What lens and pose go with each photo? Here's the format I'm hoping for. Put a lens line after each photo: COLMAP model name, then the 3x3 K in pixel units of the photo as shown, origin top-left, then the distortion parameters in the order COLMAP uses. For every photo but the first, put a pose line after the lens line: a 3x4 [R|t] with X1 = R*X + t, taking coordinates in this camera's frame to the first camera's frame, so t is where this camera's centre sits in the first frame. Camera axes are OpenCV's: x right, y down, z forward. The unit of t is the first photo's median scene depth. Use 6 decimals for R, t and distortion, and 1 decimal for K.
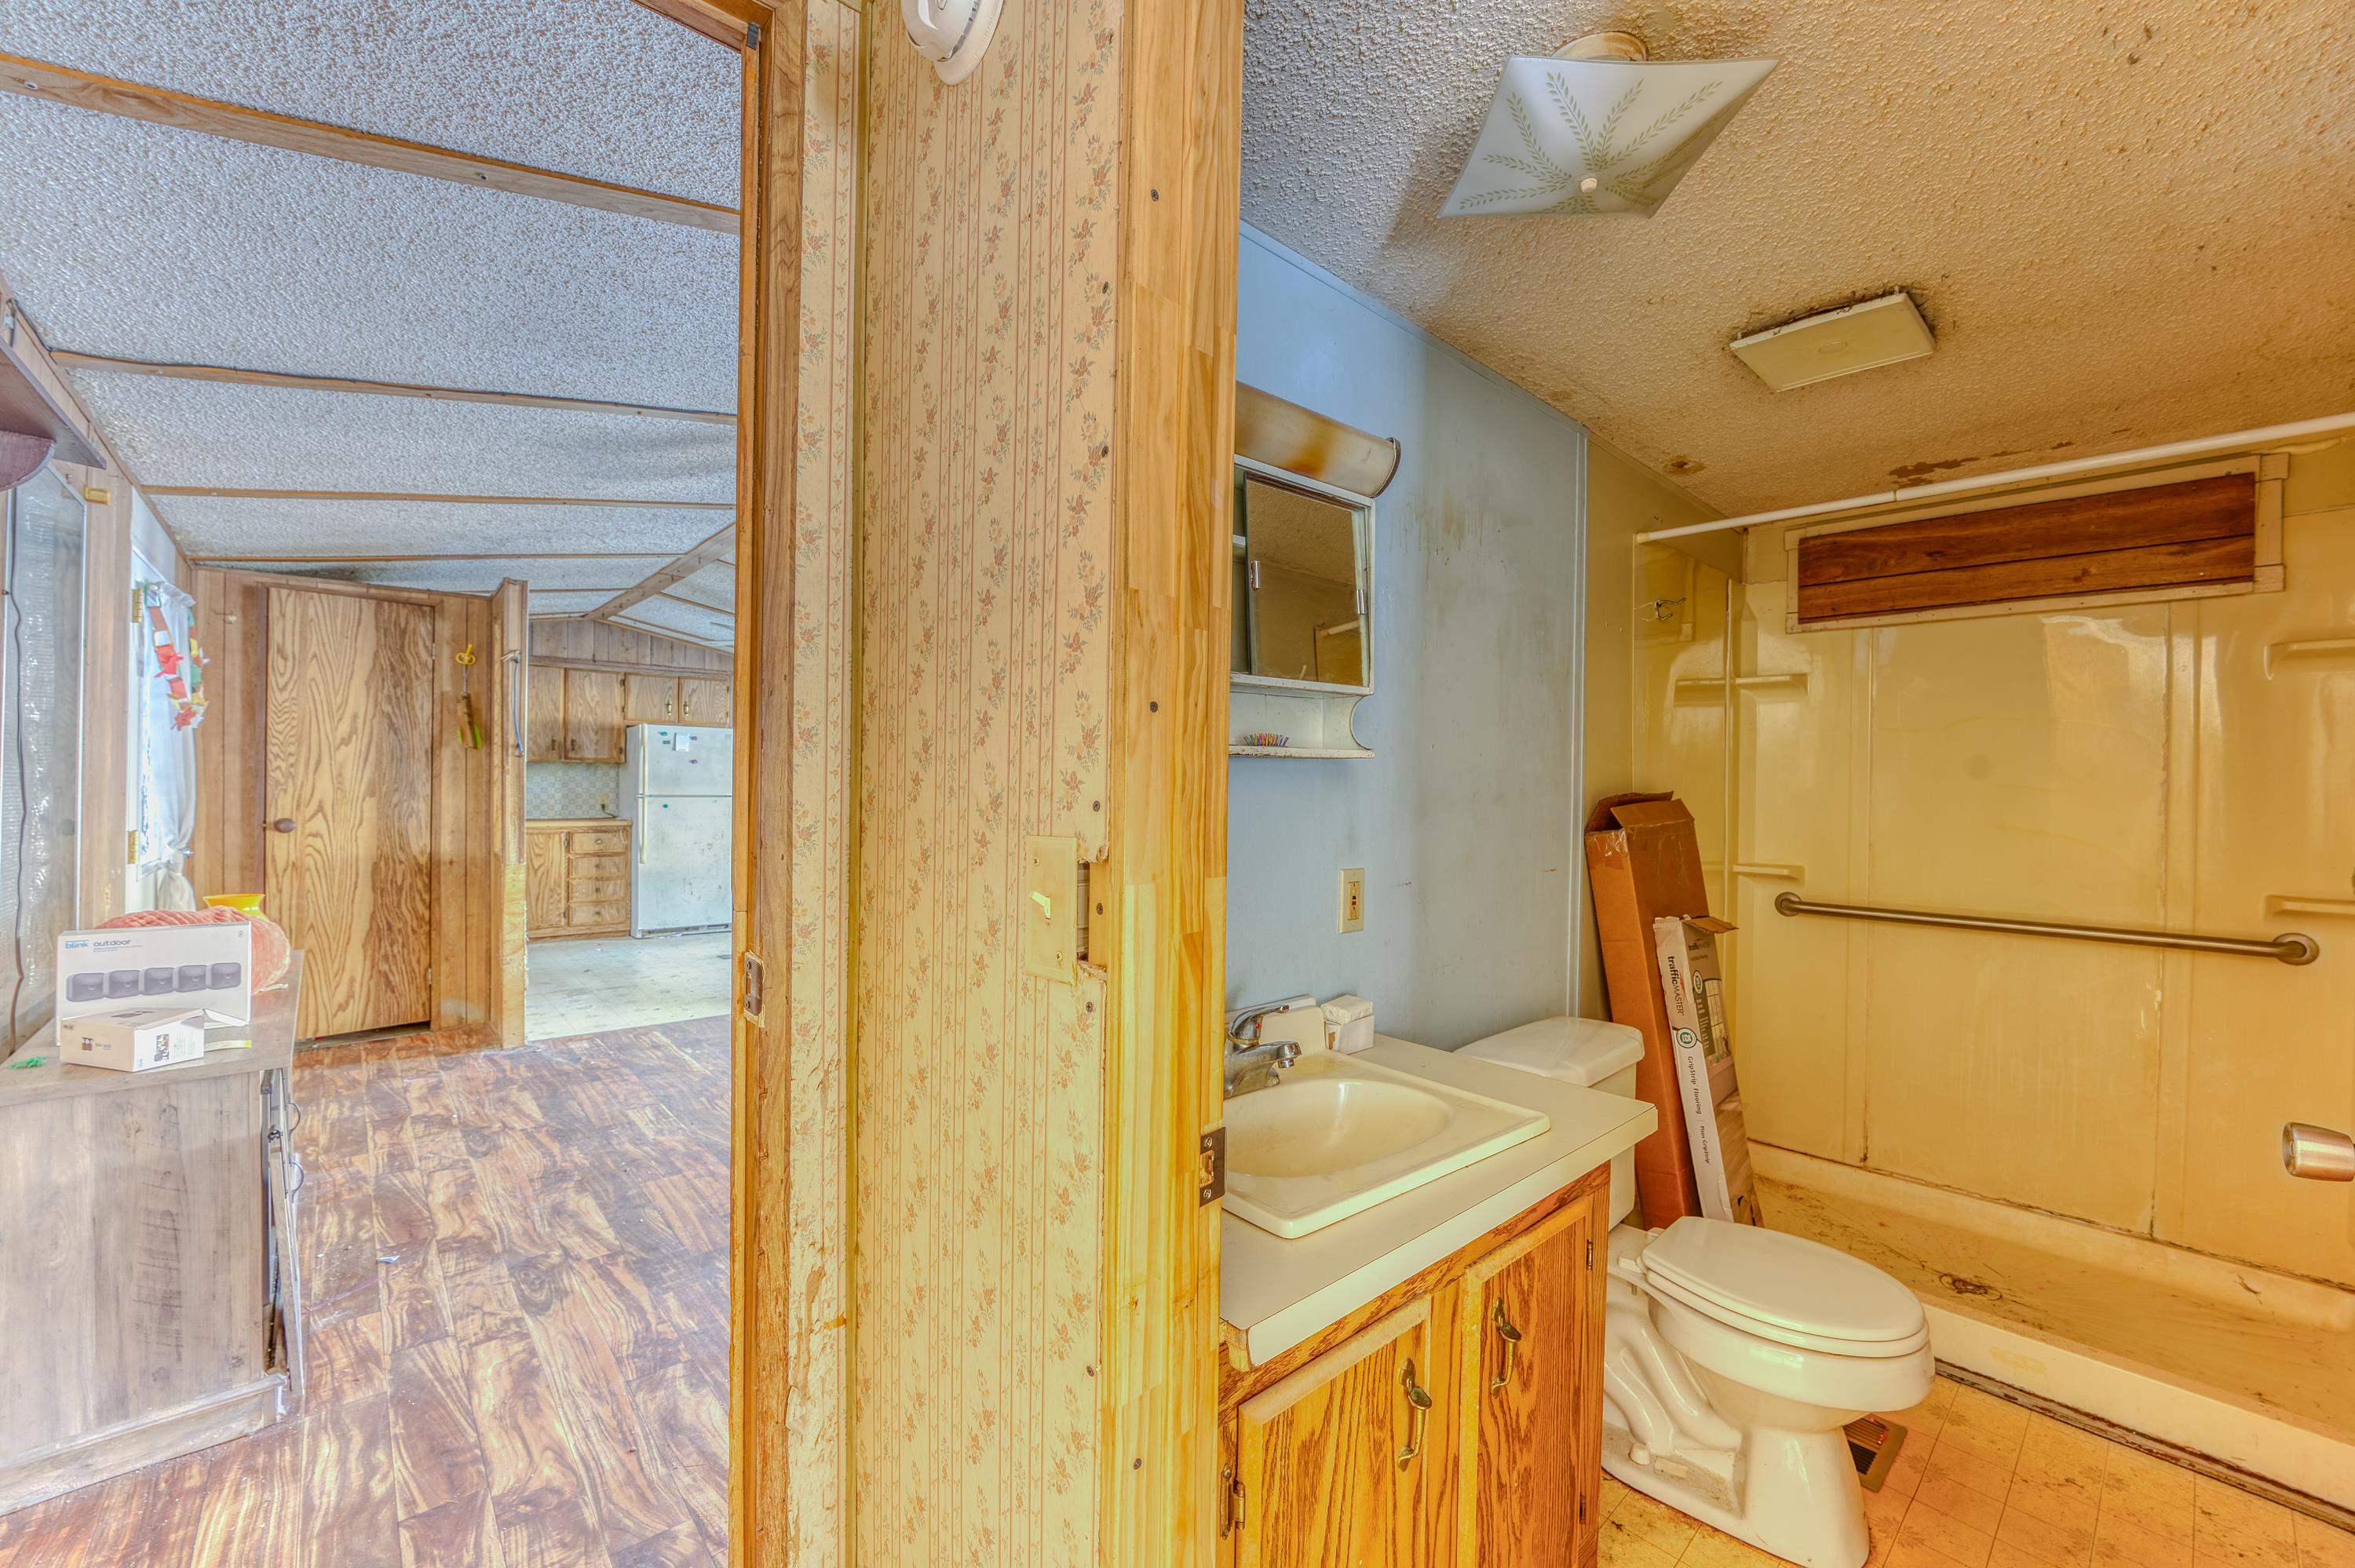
lens RADIAL K [[945.4, 0, 1179.5], [0, 945.4, 783.7], [0, 0, 1]] dist [-0.021406, 0.003510]
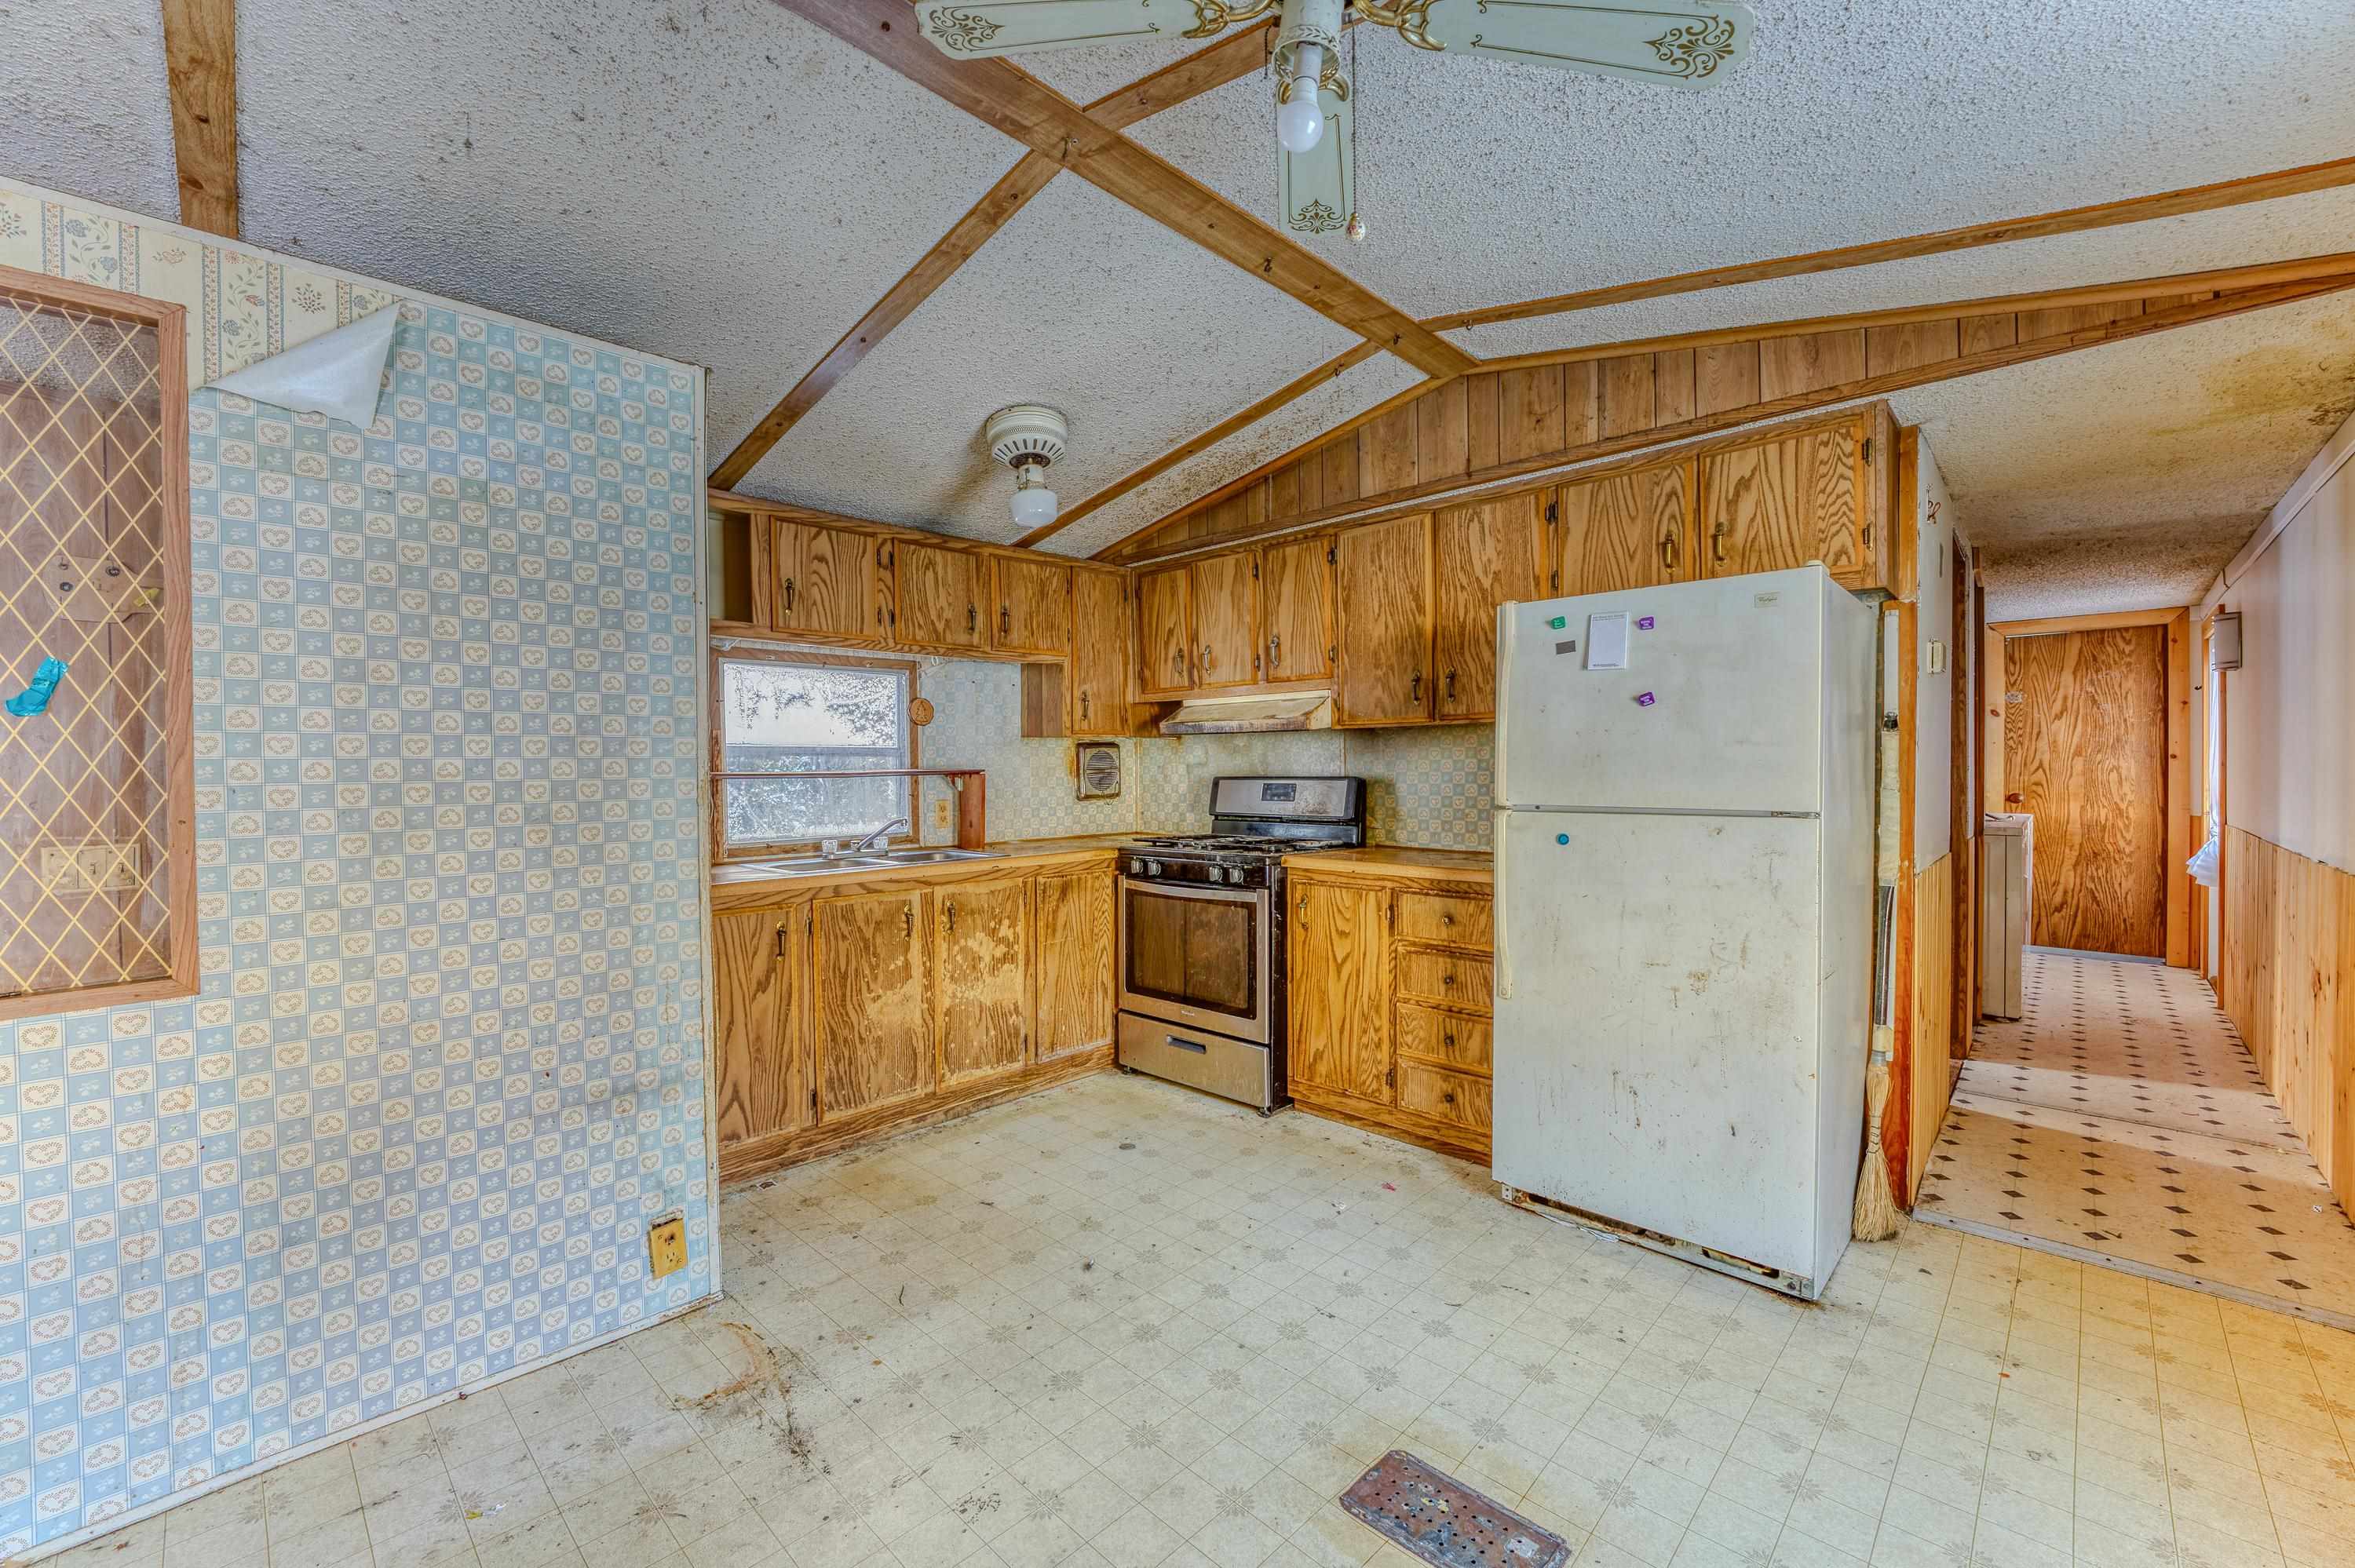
lens RADIAL K [[945.4, 0, 1162.3], [0, 945.4, 784.3], [0, 0, 1]] dist [-0.021406, 0.003510]
pose [[0.053983, 0.004855, -0.998530, -0.378593], [0.008806, 0.999947, 0.005338, 0.001369], [0.998503, -0.009081, 0.053937, 1.440365]]
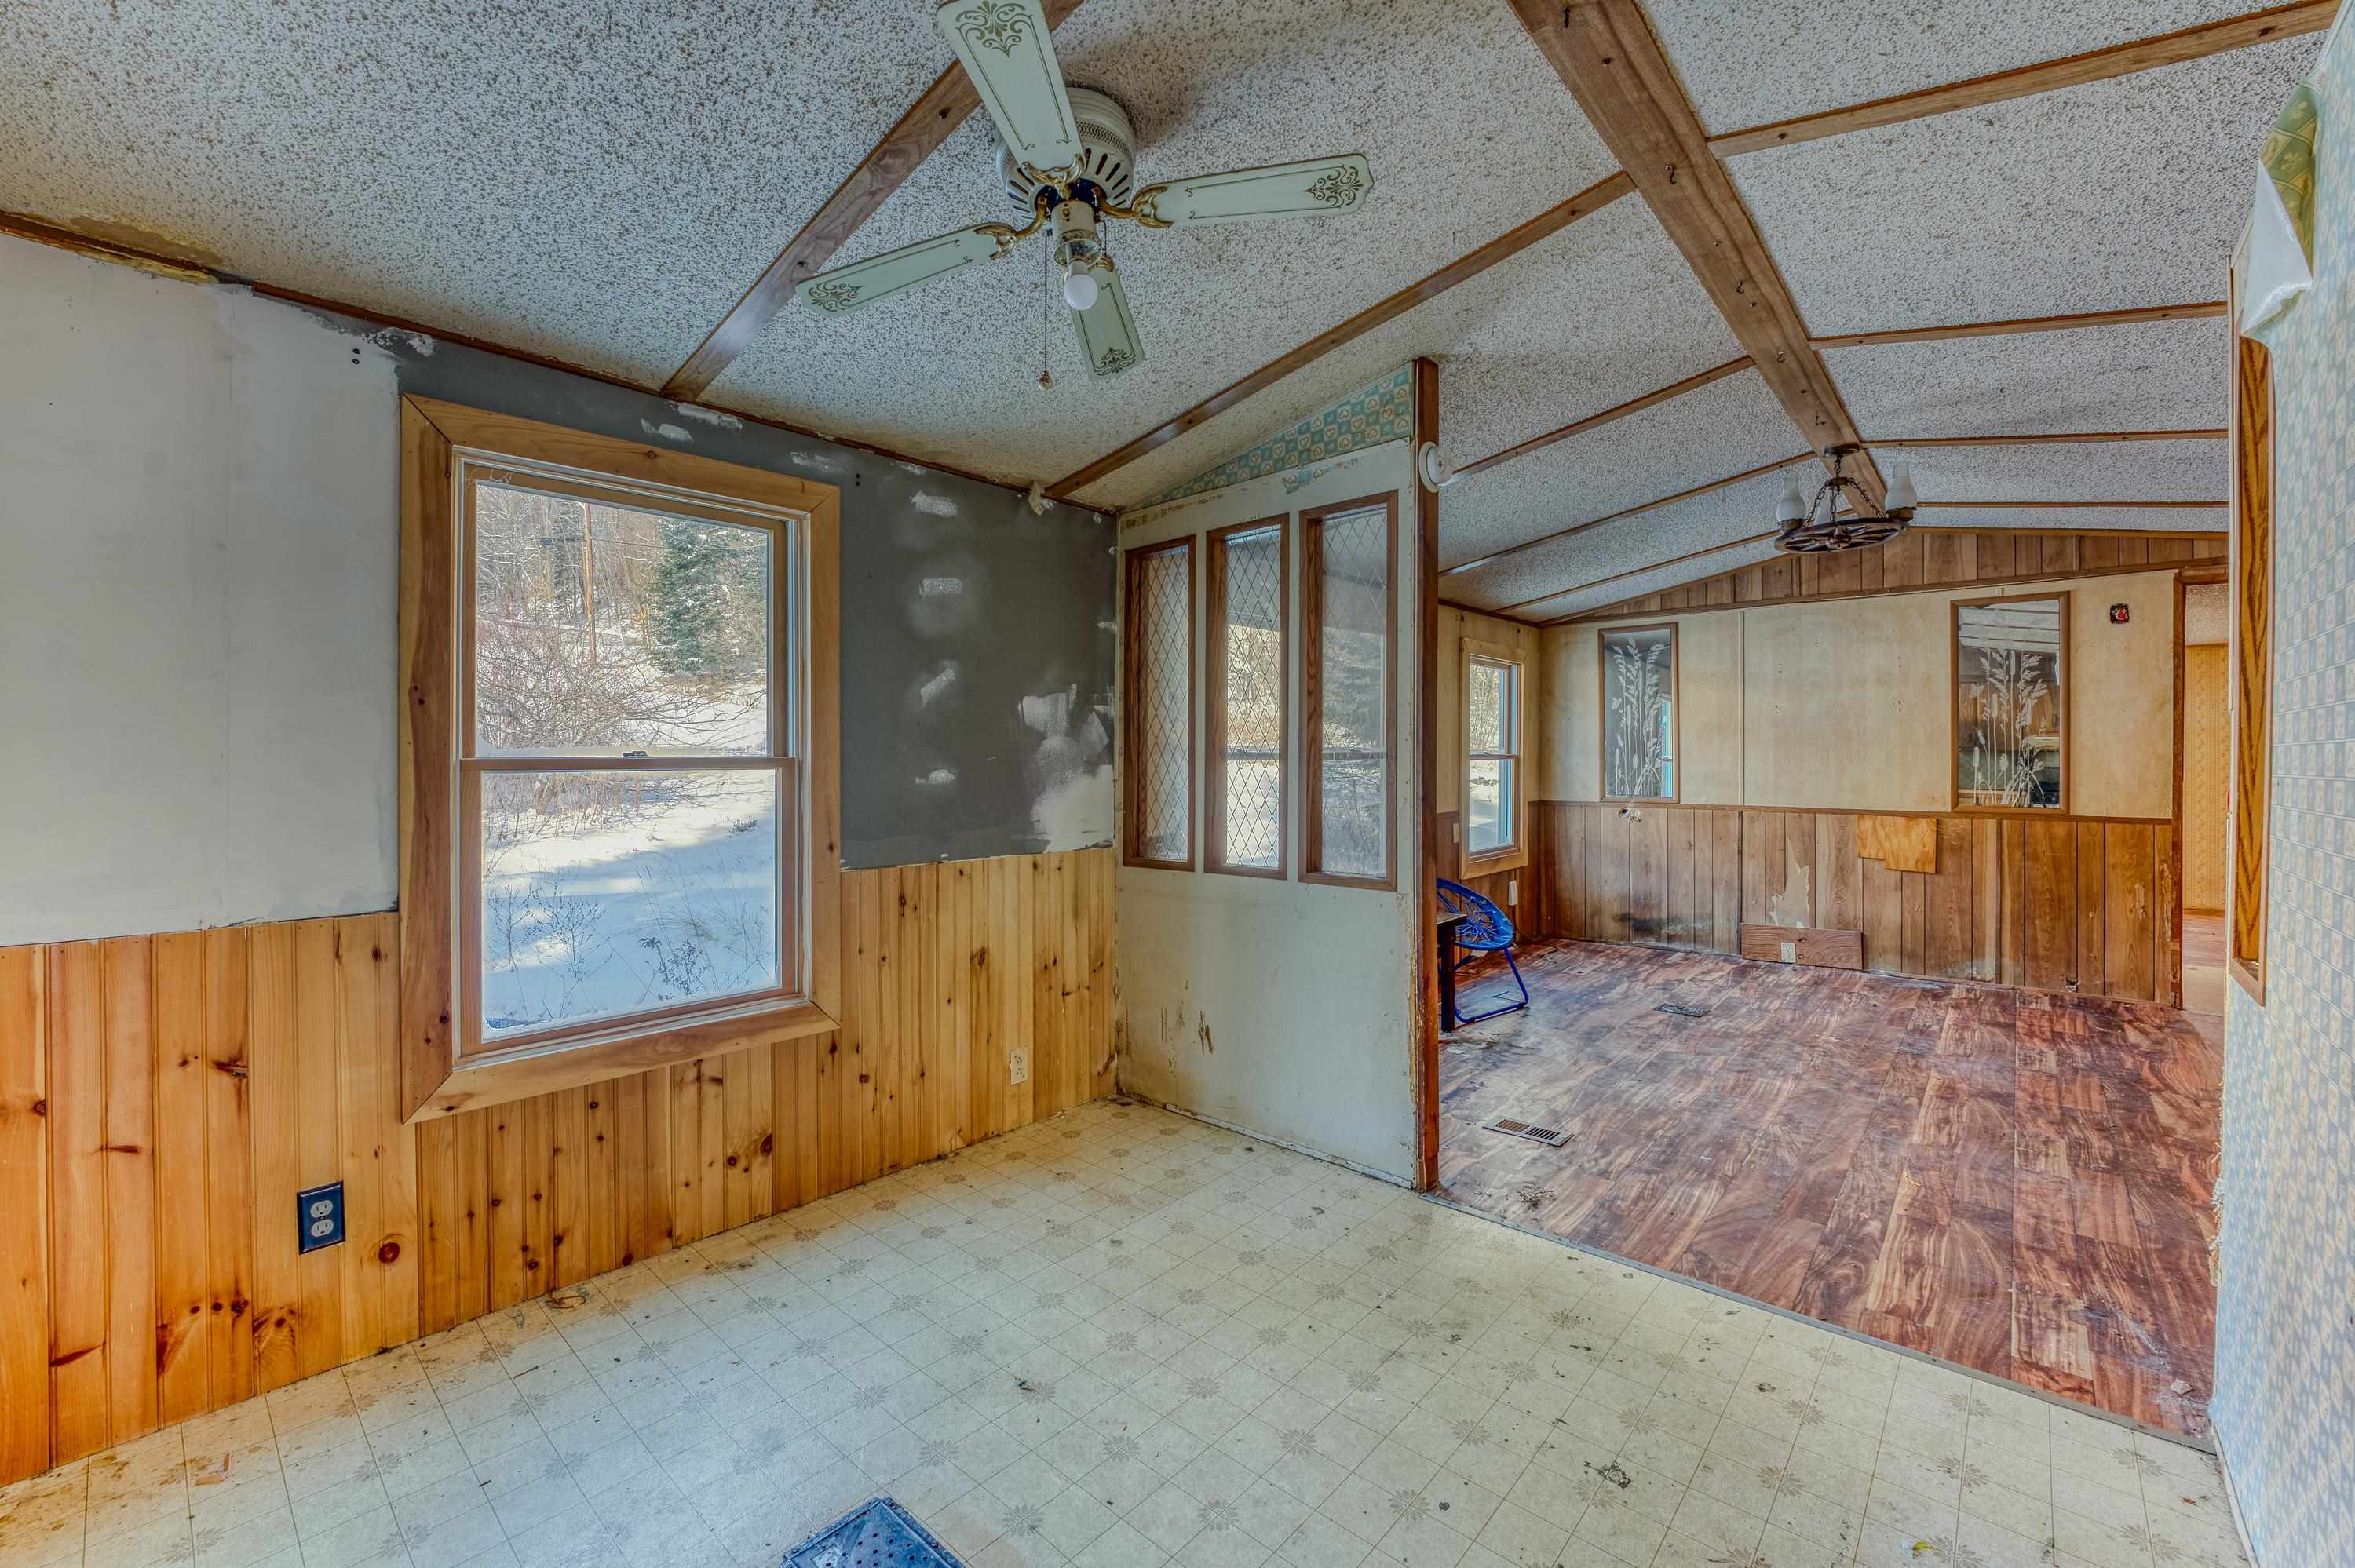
lens RADIAL K [[945.4, 0, 1167.5], [0, 945.4, 762.4], [0, 0, 1]] dist [-0.021406, 0.003510]
pose [[-0.097258, -0.019826, 0.995062, -1.053430], [-0.005384, 0.999797, 0.019394, -0.008941], [-0.995245, -0.003471, -0.097346, 1.501454]]
